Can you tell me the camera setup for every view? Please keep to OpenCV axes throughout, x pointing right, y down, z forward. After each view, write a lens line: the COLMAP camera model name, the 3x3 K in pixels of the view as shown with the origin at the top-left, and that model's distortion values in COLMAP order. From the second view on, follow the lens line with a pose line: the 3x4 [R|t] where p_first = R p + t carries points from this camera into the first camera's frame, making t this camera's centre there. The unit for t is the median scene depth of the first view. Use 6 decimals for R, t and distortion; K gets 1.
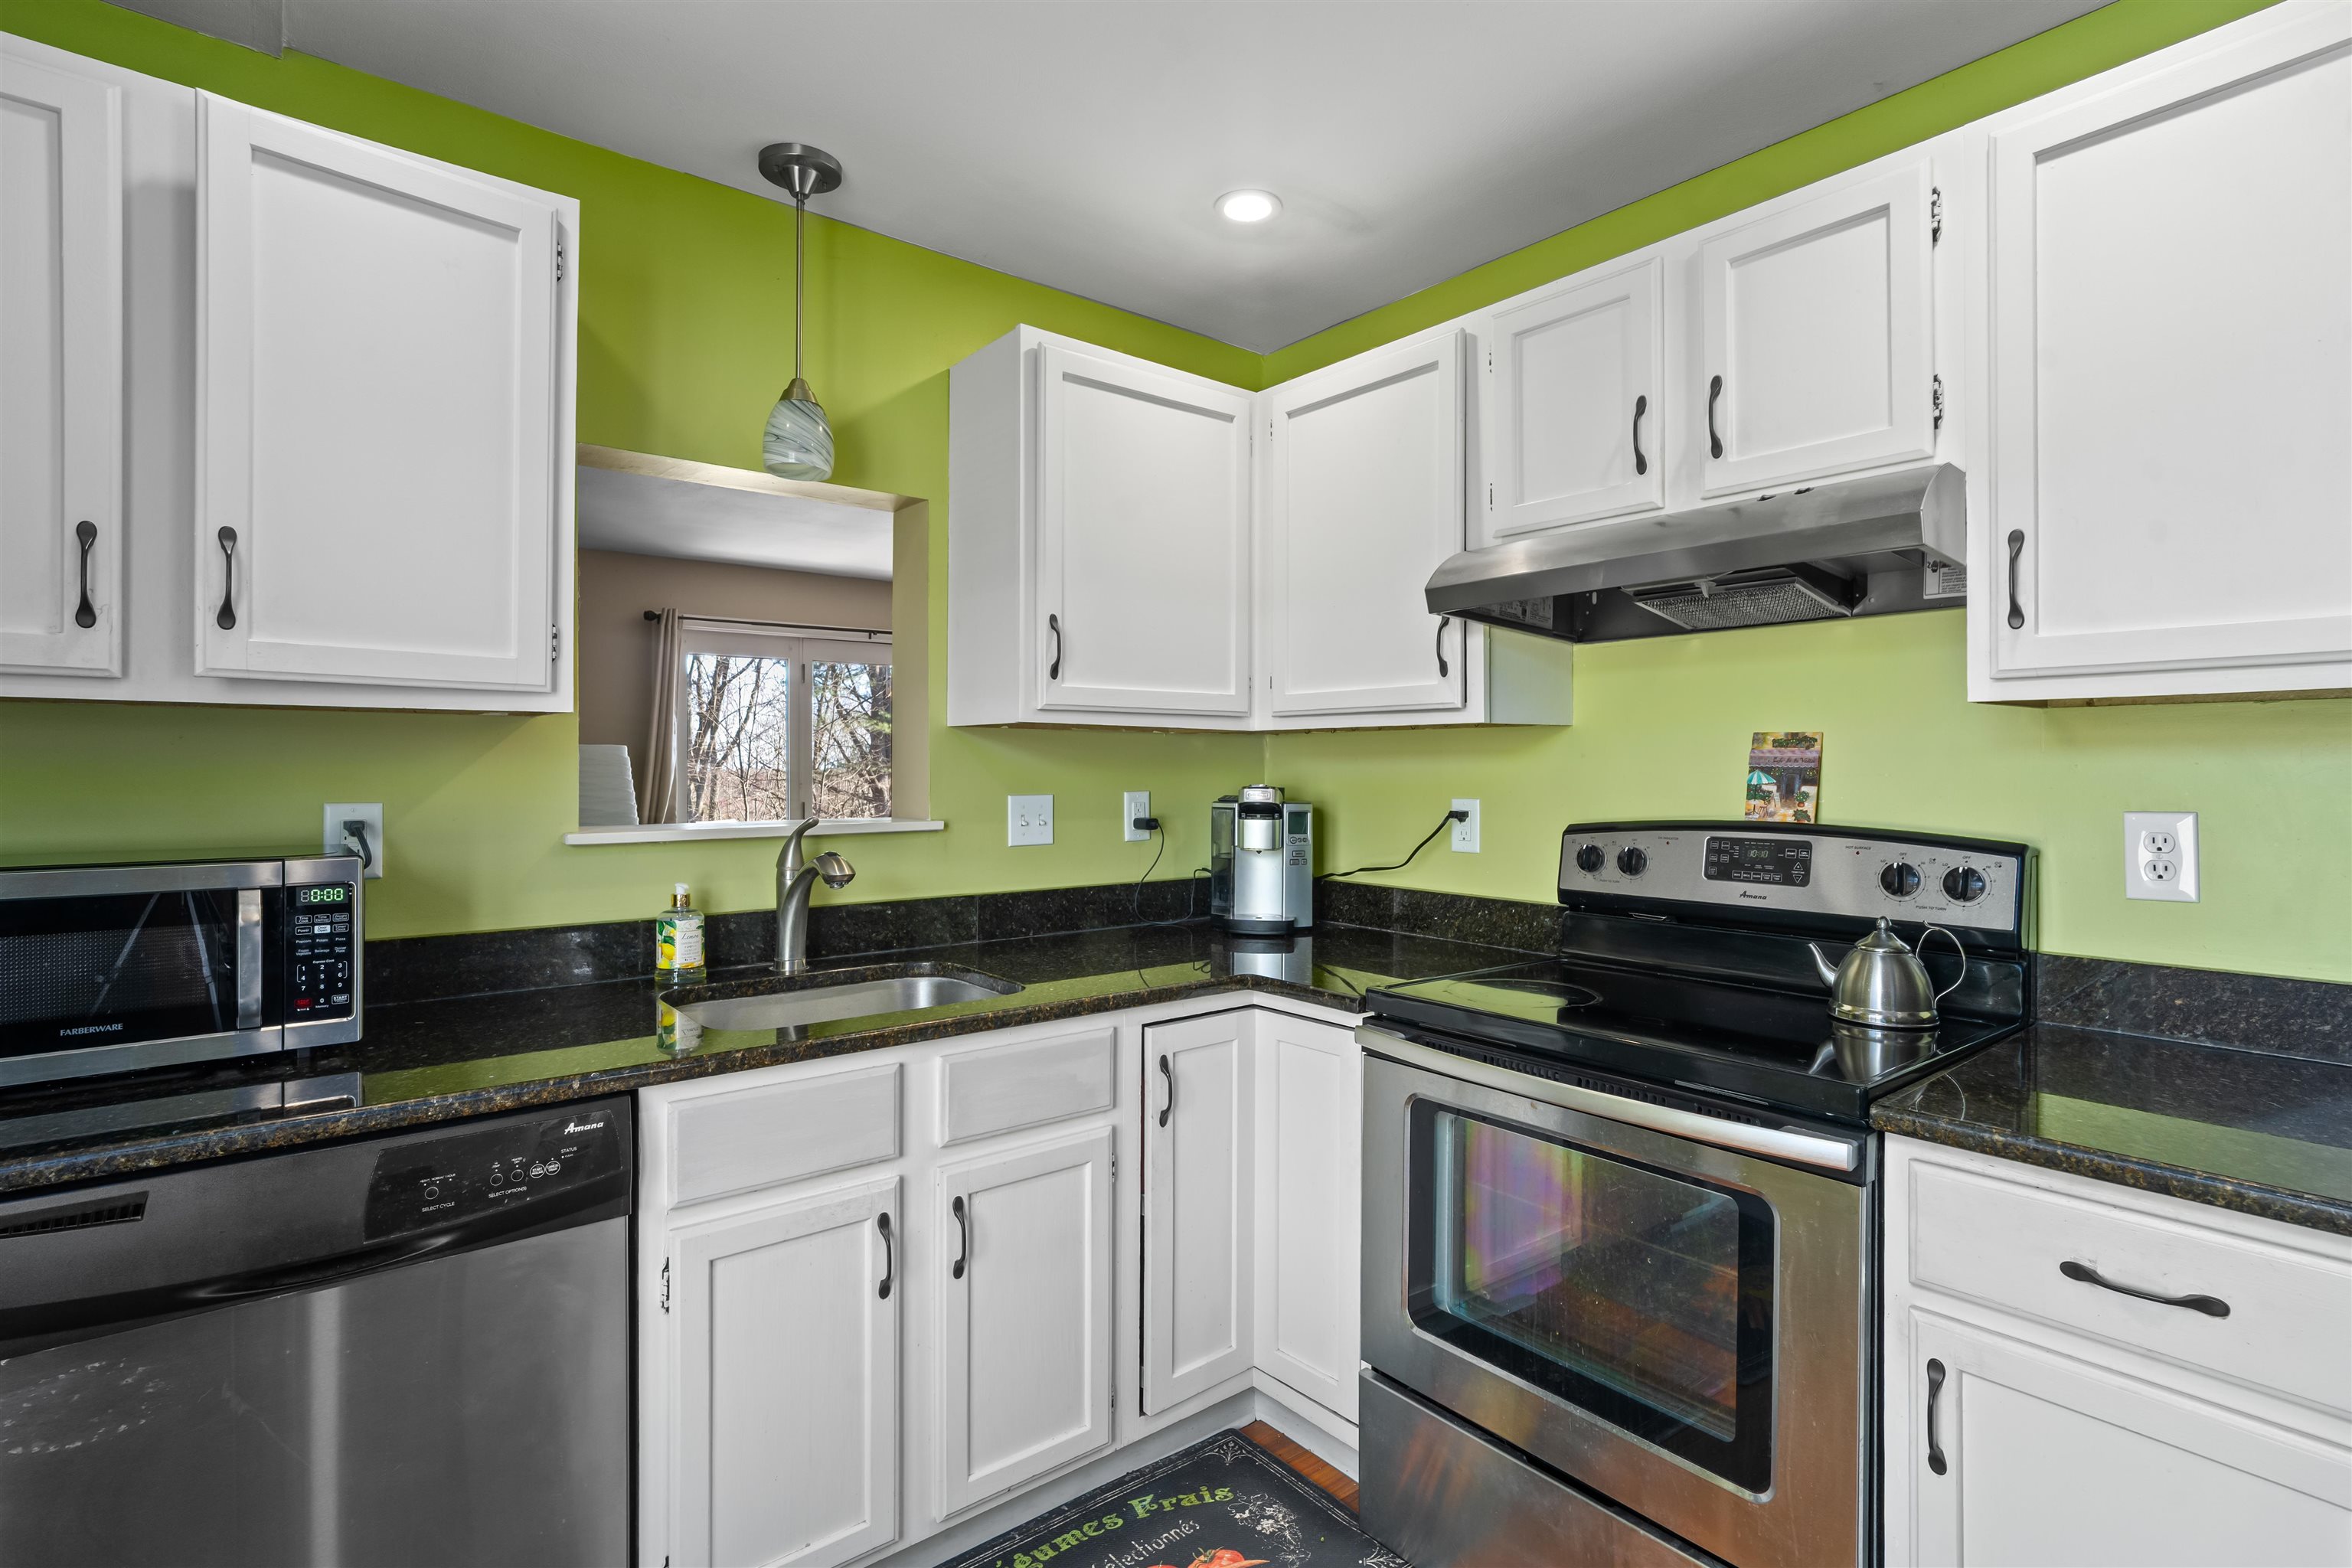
lens RADIAL K [[1111.7, 0, 1159.5], [0, 1111.7, 776.5], [0, 0, 1]] dist [-0.018274, 0.008987]
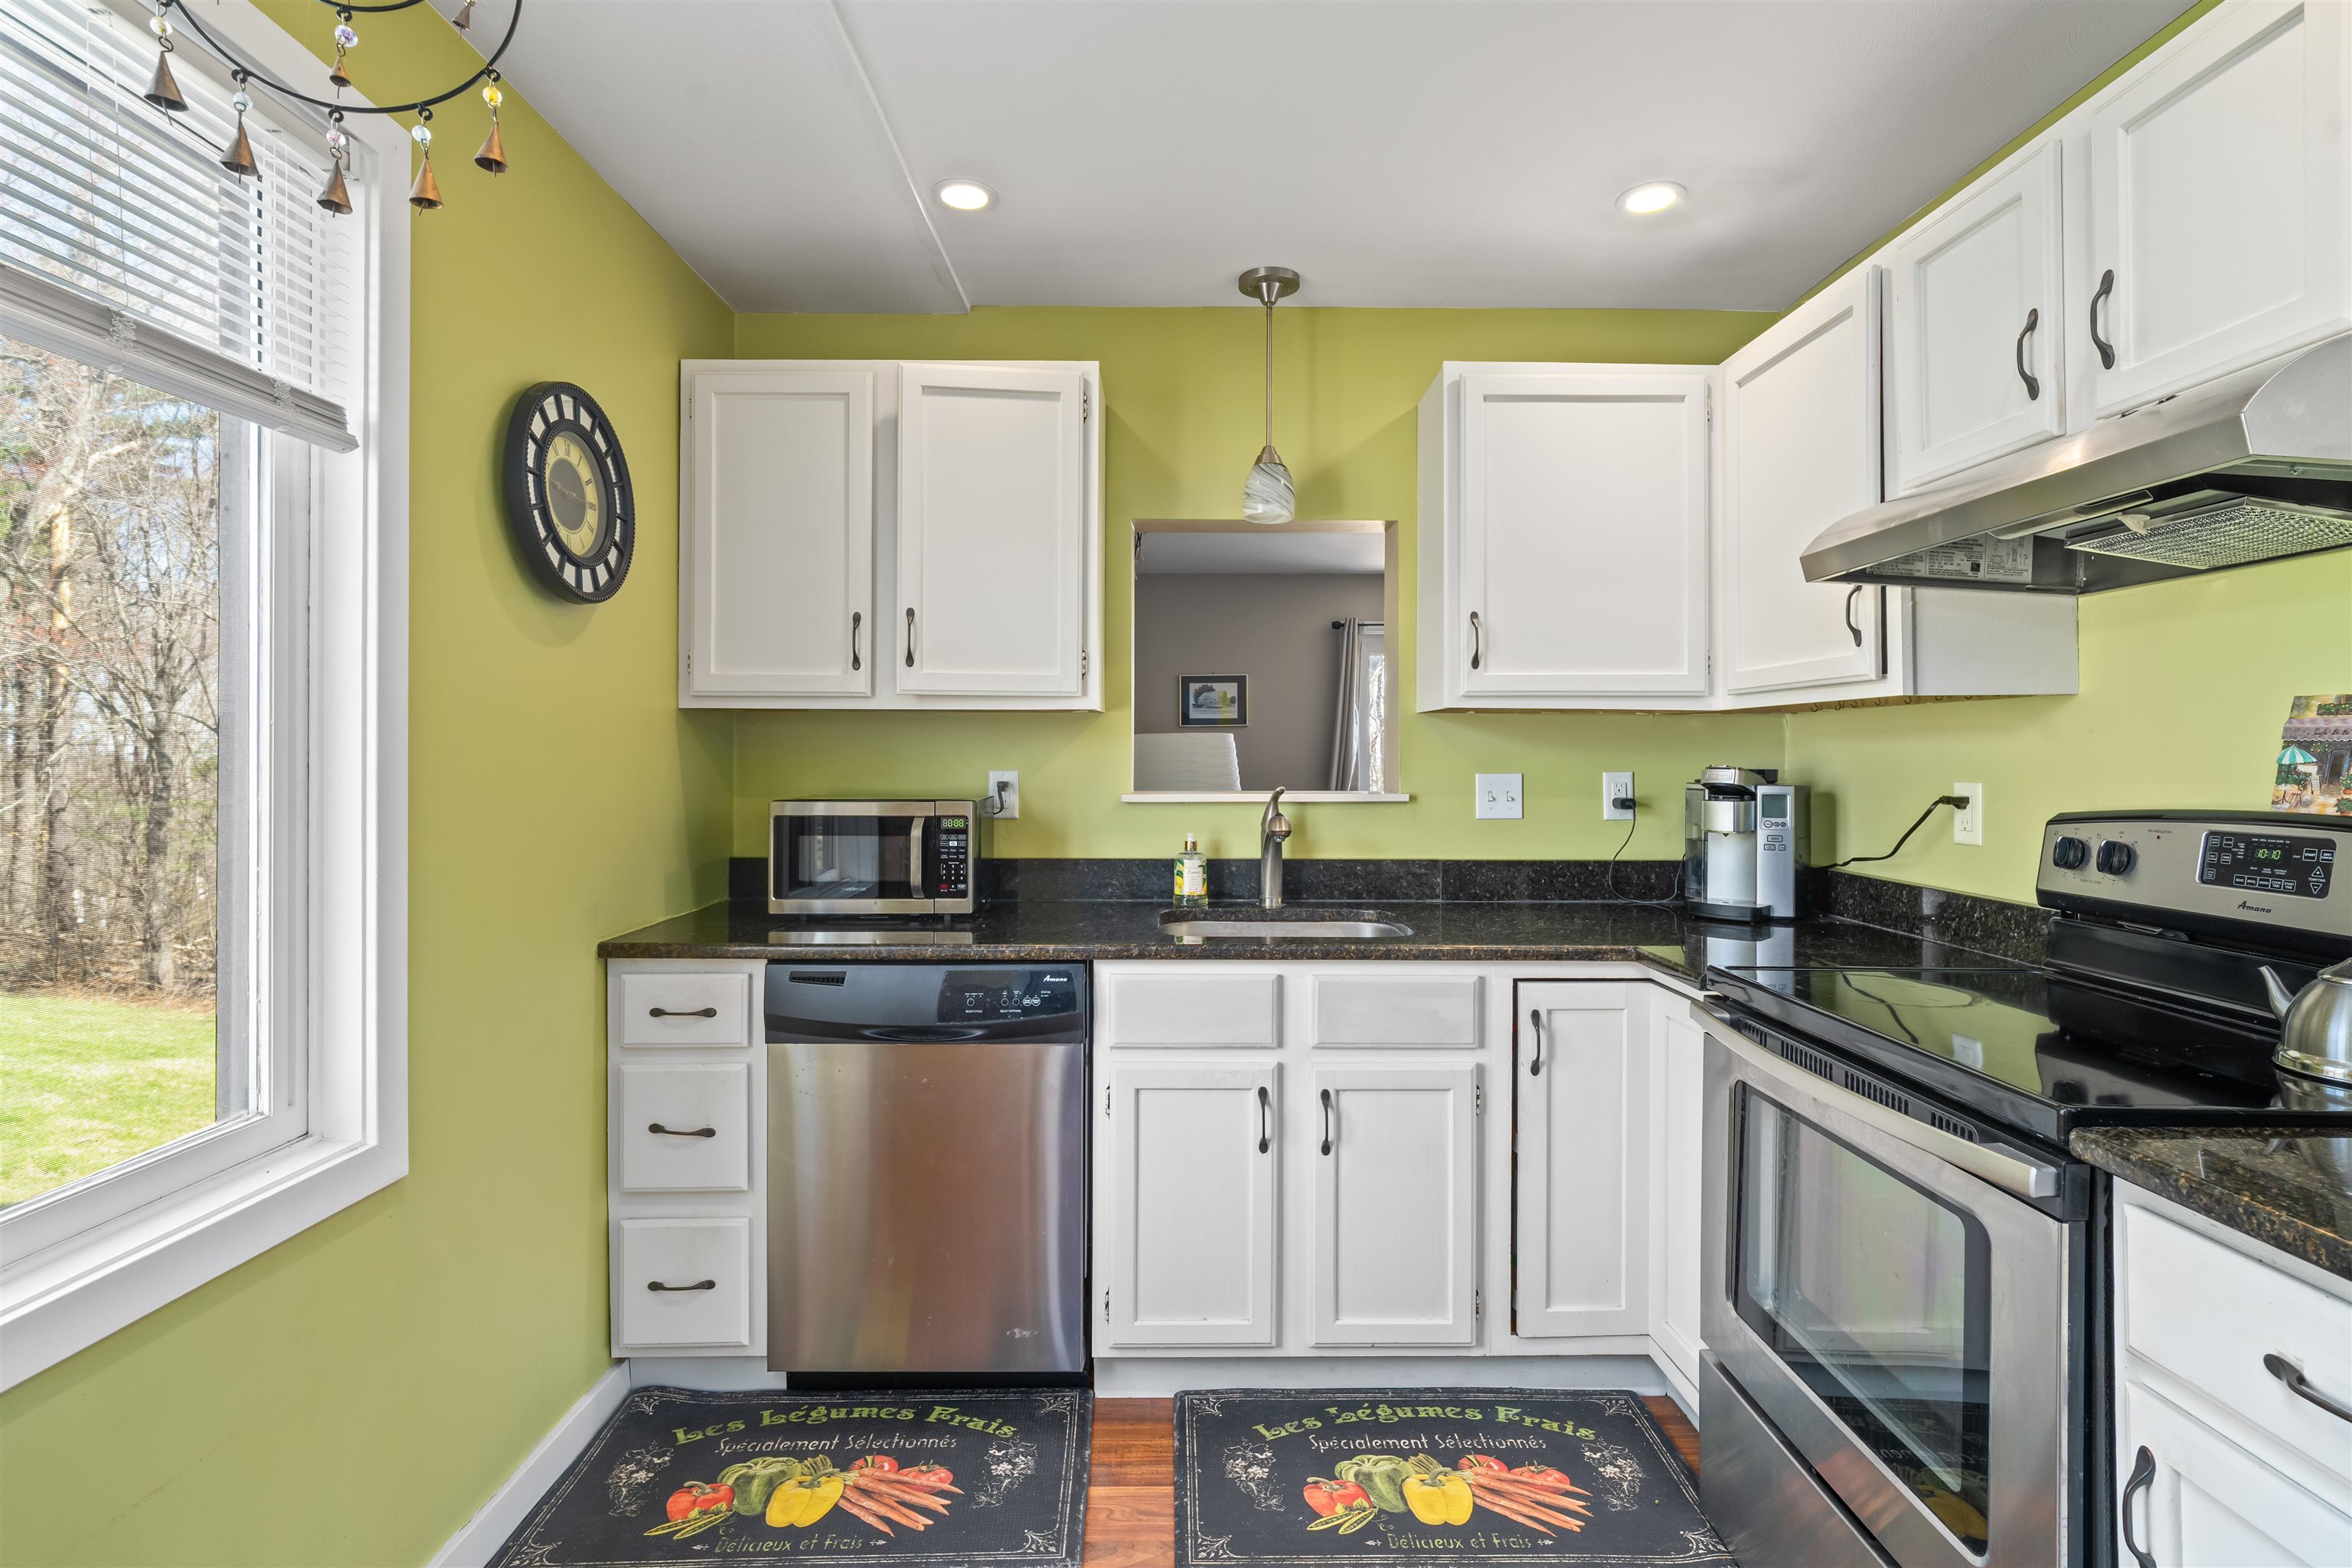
lens RADIAL K [[1111.7, 0, 1191.4], [0, 1111.7, 760.4], [0, 0, 1]] dist [-0.018274, 0.008987]
pose [[0.781902, 0.003370, -0.623393, 0.424089], [-0.006608, 0.999974, -0.002883, 0.011560], [0.623367, 0.006373, 0.781904, -0.065312]]
